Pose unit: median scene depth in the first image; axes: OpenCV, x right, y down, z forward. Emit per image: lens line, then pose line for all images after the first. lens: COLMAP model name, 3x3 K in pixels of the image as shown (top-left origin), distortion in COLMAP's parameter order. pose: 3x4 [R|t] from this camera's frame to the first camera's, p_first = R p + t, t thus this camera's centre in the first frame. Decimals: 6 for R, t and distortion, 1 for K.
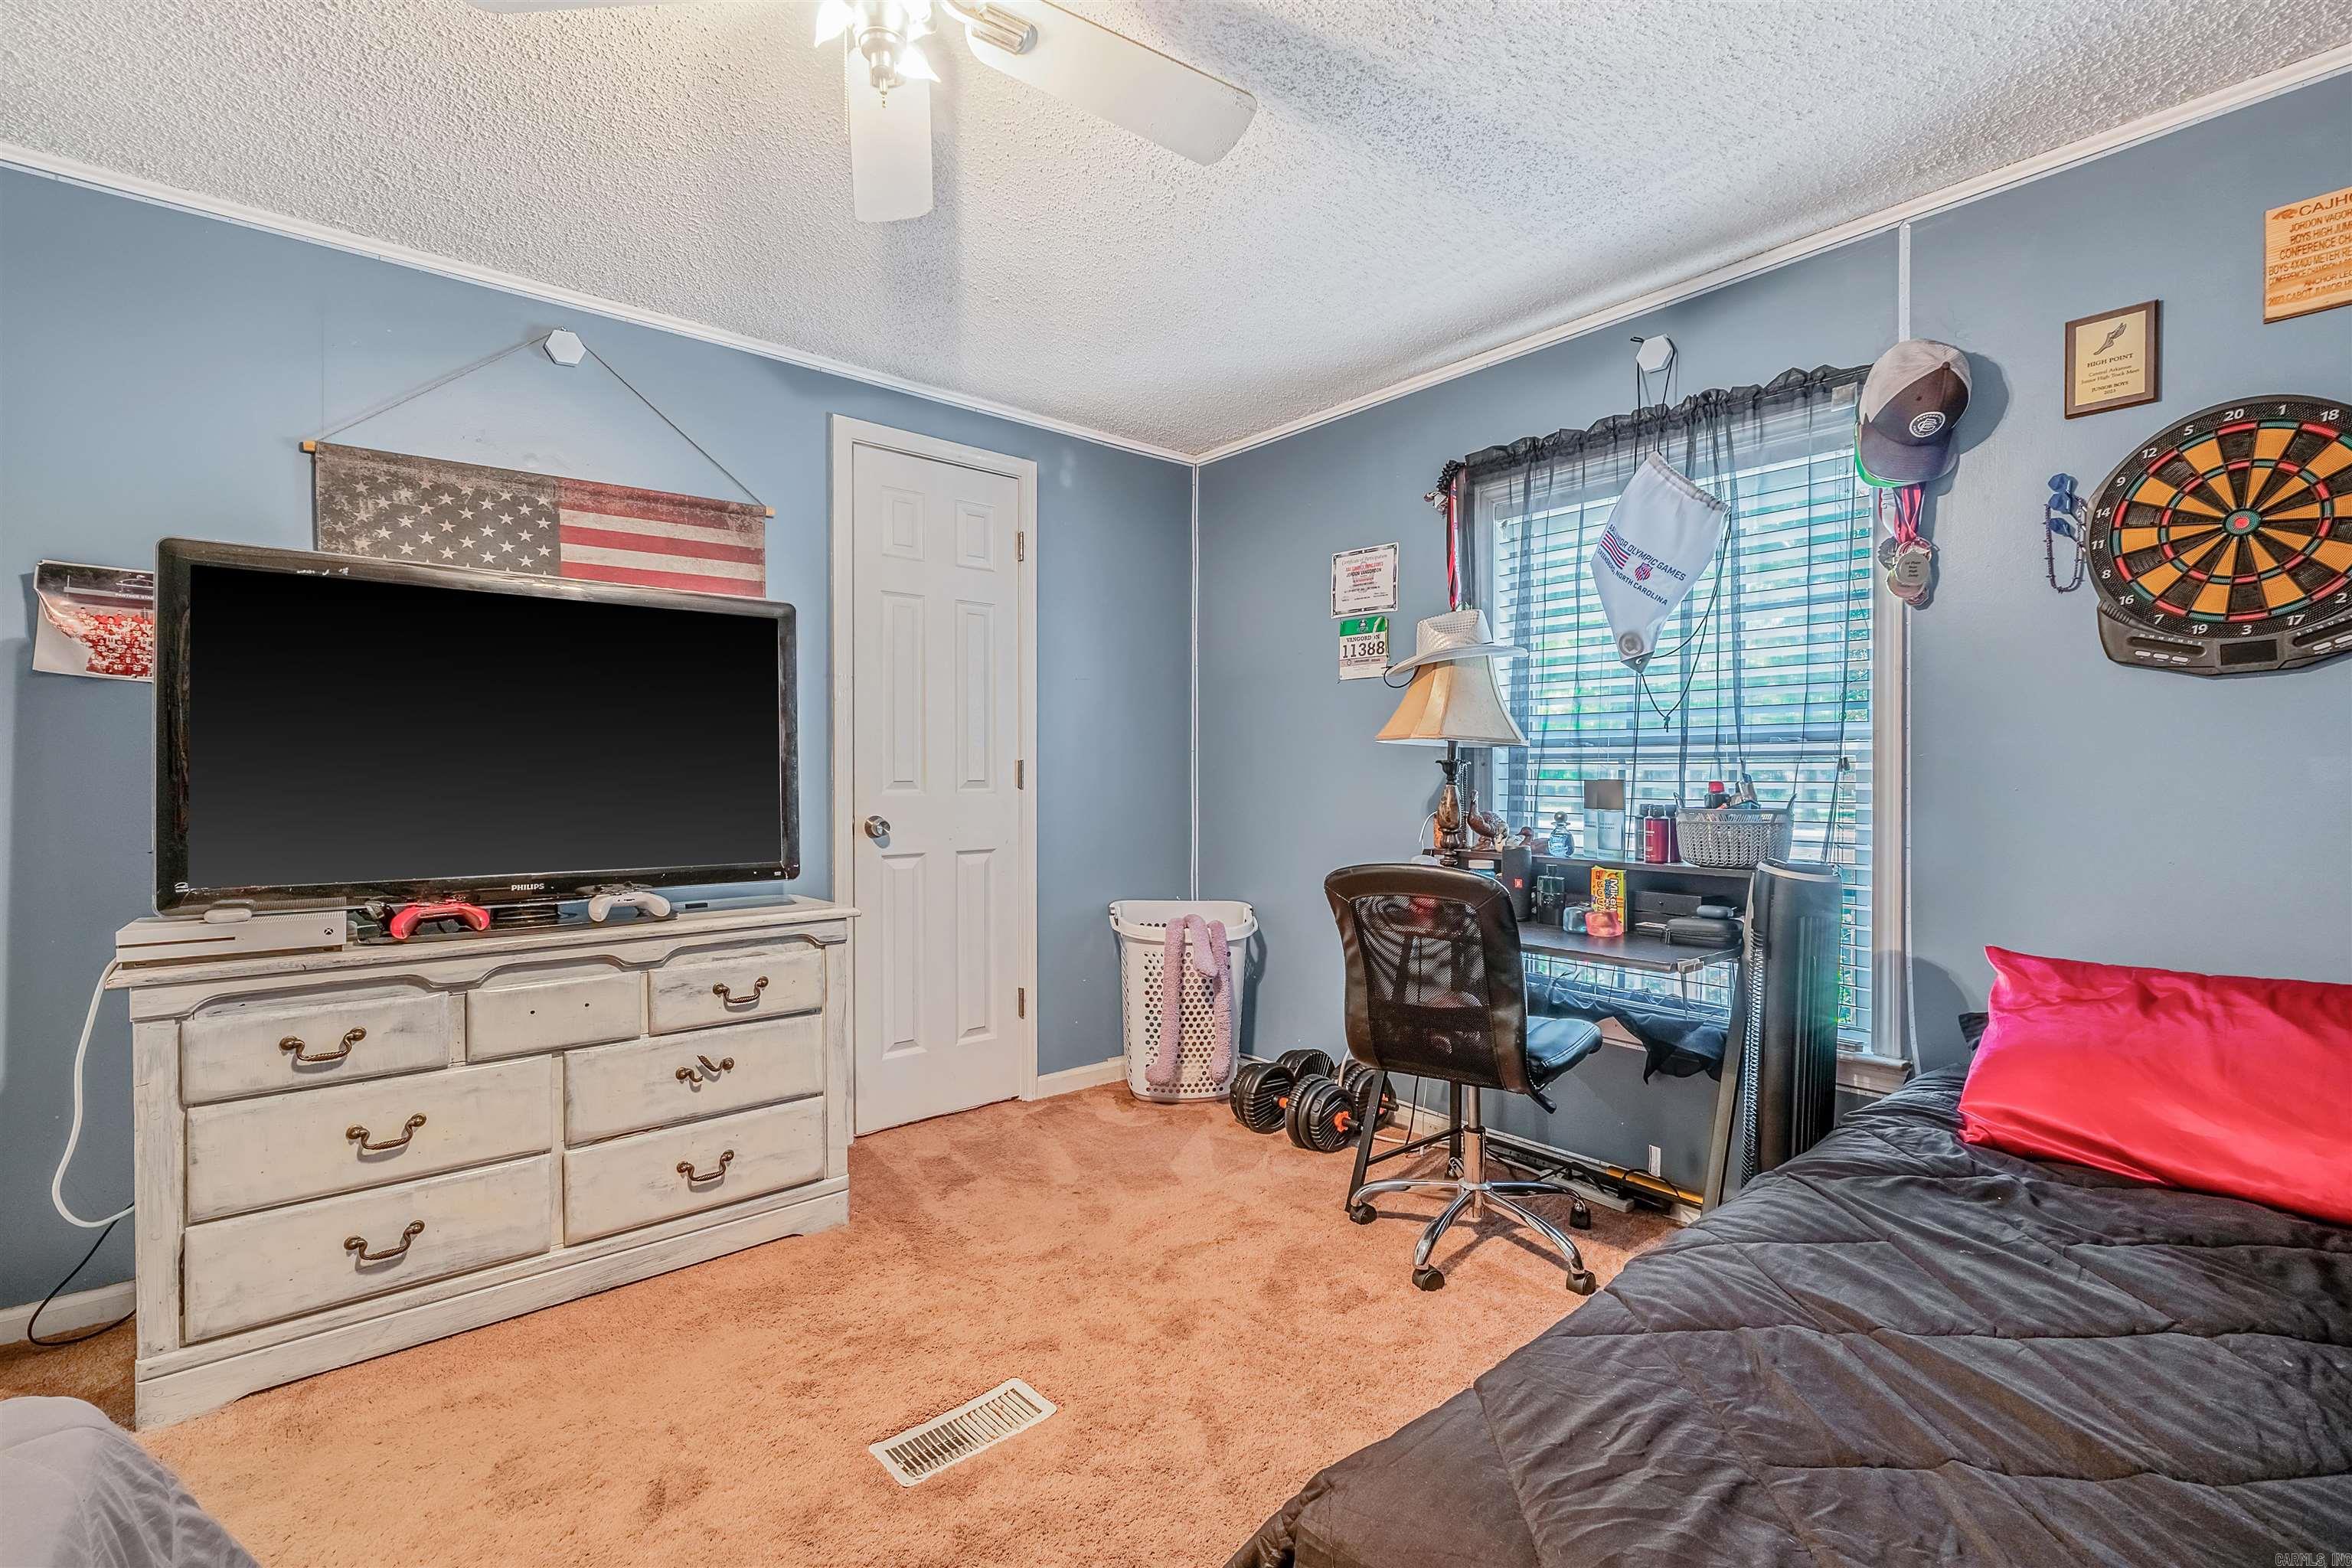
lens RADIAL K [[1024.5, 0, 1191.1], [0, 1024.5, 778.7], [0, 0, 1]] dist [-0.007344, -0.000491]
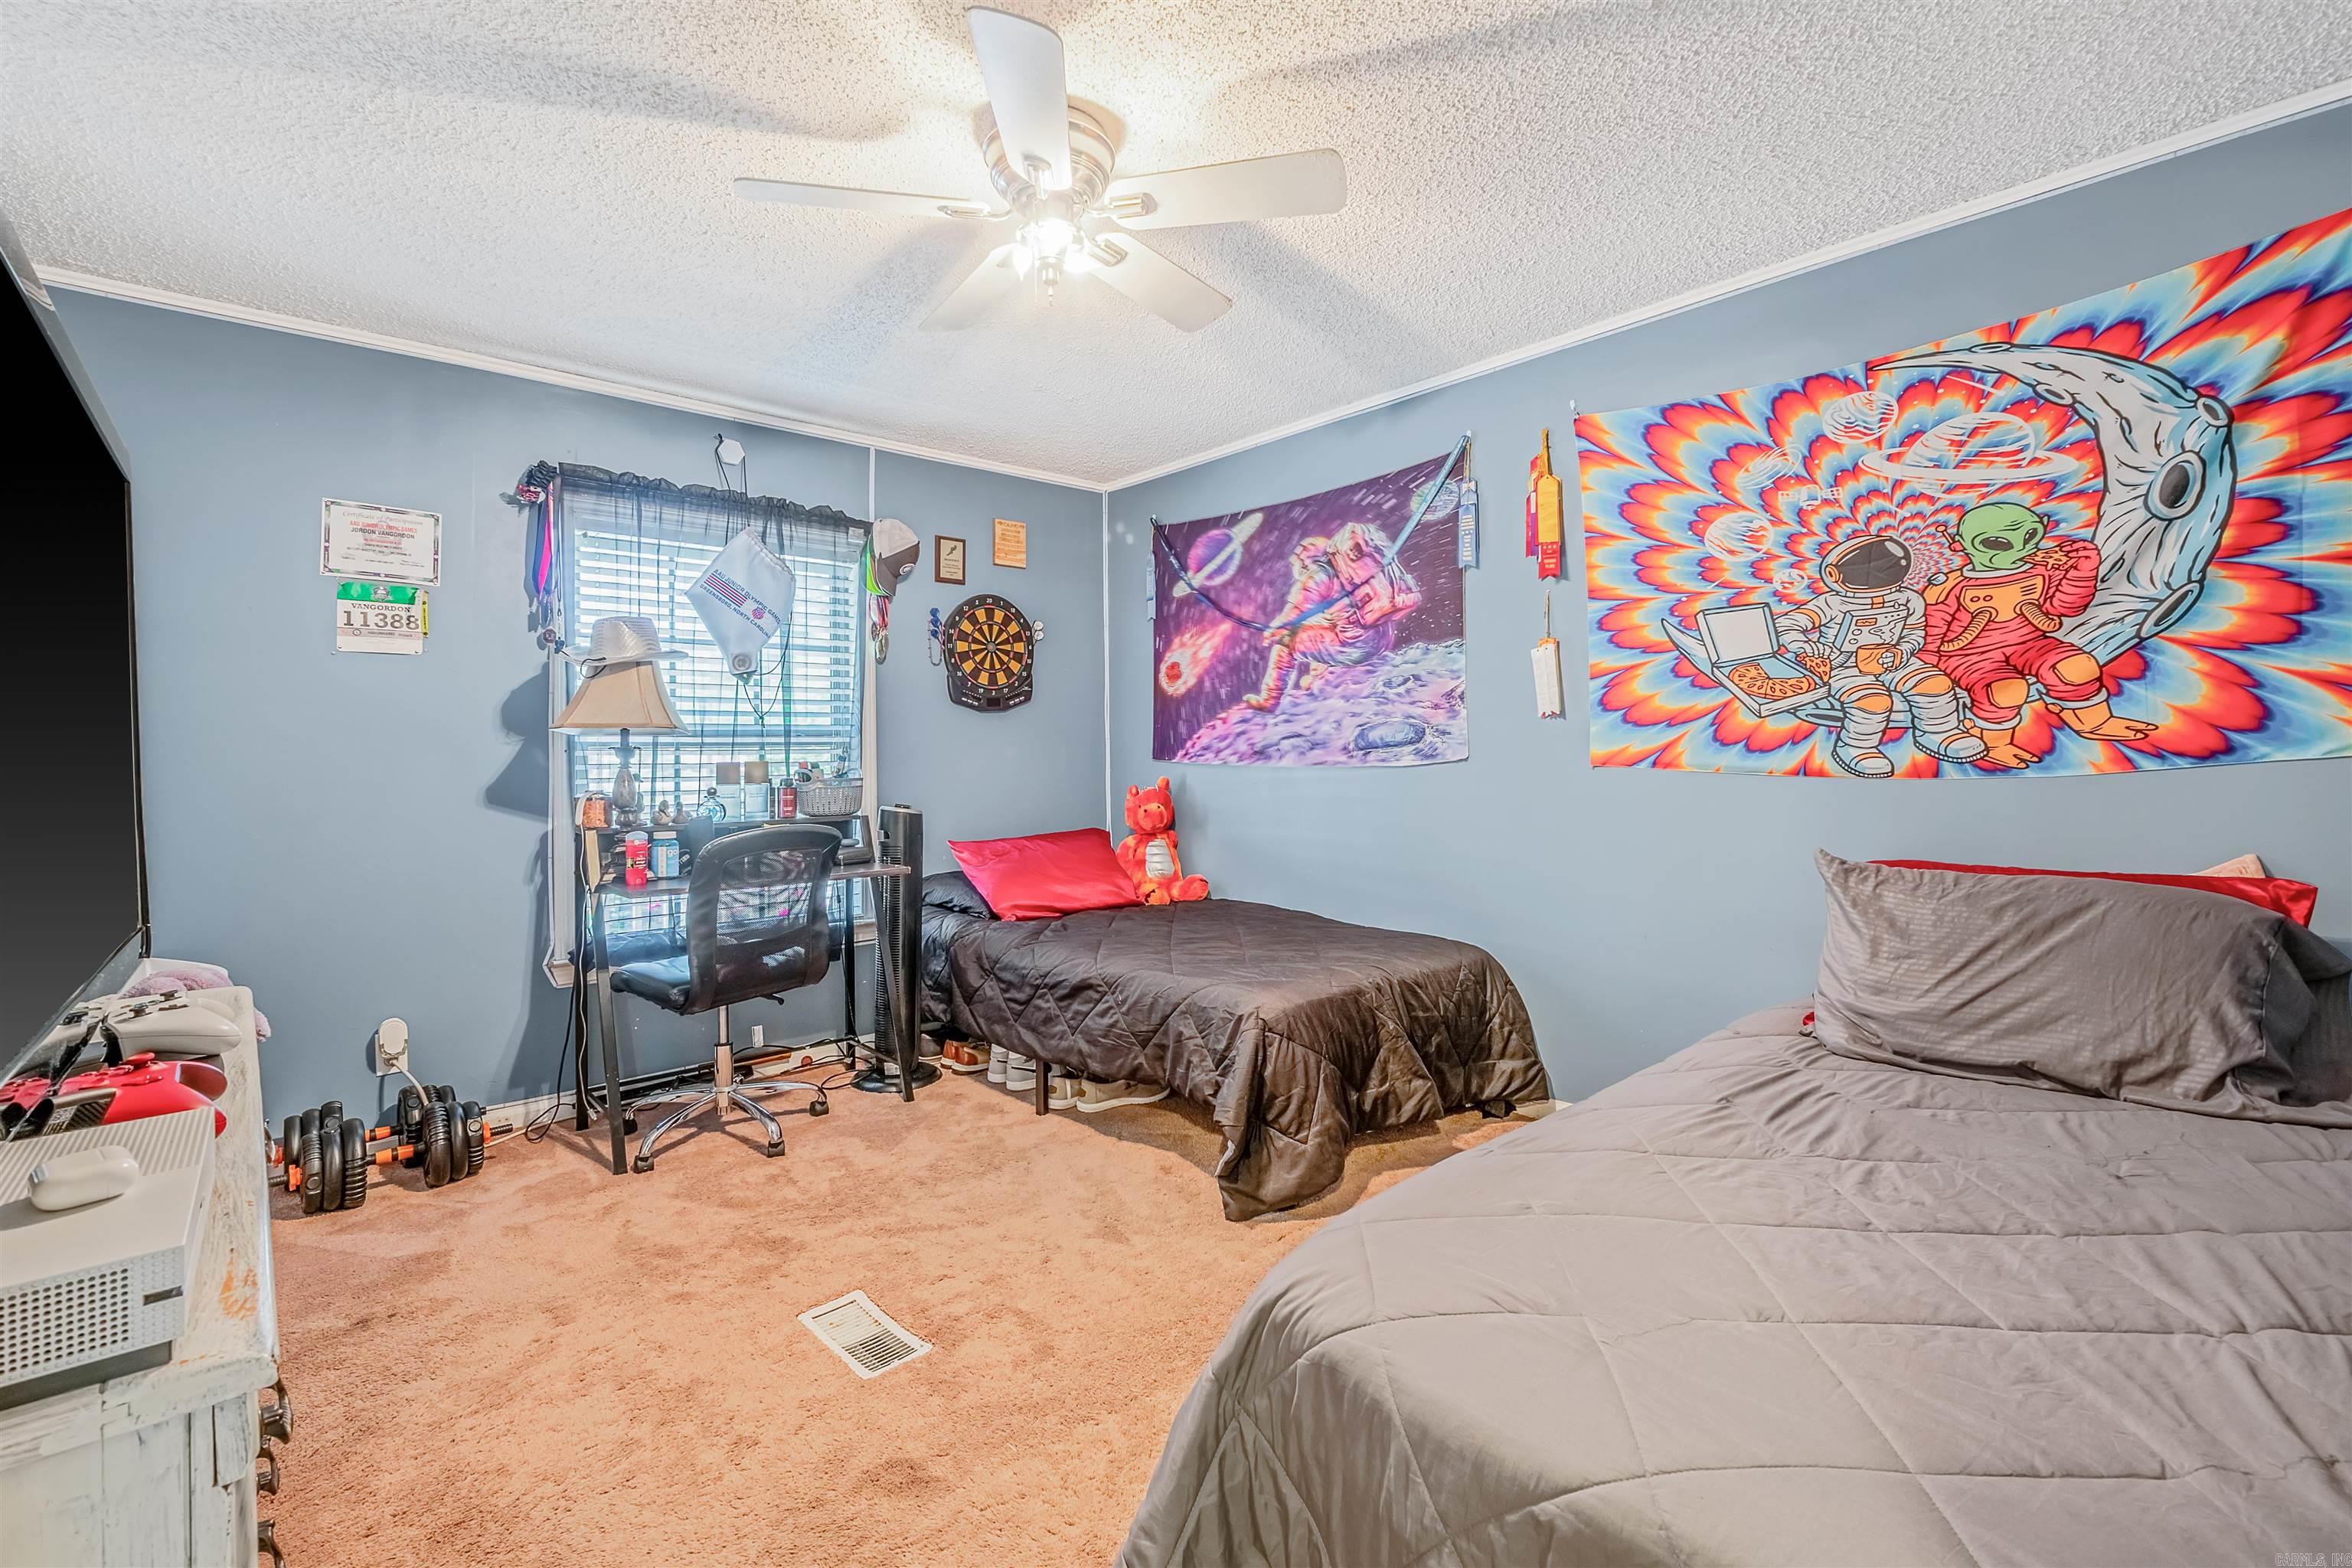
lens RADIAL K [[1024.5, 0, 1152.9], [0, 1024.5, 745.1], [0, 0, 1]] dist [-0.007344, -0.000491]
pose [[-0.016420, 0.013220, 0.999778, -1.213503], [0.024075, 0.999628, -0.012822, 0.011854], [-0.999575, 0.023859, -0.016733, 0.614057]]
